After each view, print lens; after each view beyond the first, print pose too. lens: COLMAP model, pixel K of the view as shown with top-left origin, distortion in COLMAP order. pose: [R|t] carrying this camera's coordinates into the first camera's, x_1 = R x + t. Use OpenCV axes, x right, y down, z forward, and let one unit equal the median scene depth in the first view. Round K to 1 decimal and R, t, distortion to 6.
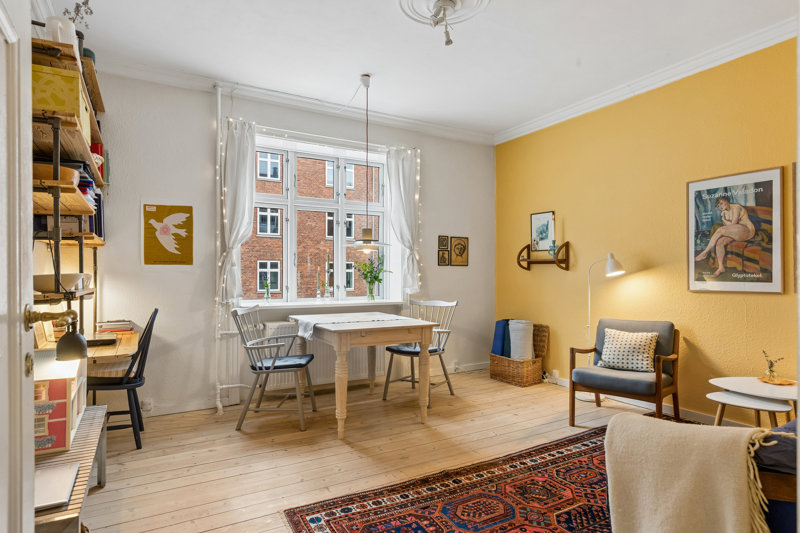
lens RADIAL K [[450.5, 0, 402.1], [0, 450.5, 267.4], [0, 0, 1]] dist [0.004084, 0.000086]
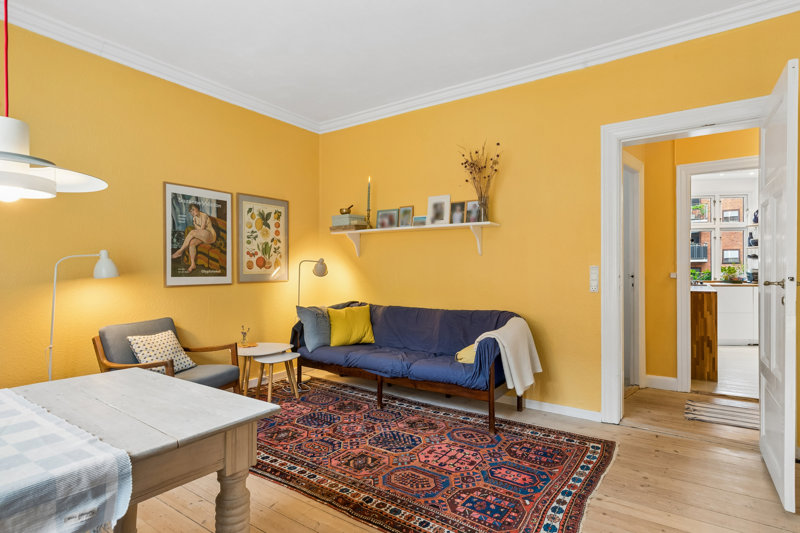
lens RADIAL K [[418.4, 0, 401.8], [0, 418.4, 267.2], [0, 0, 1]] dist [0.006206, -0.000542]
pose [[-0.427848, 0.007082, 0.903823, -0.516091], [-0.008103, 0.999899, -0.011670, 0.015539], [-0.903814, -0.012317, -0.427747, 1.008876]]
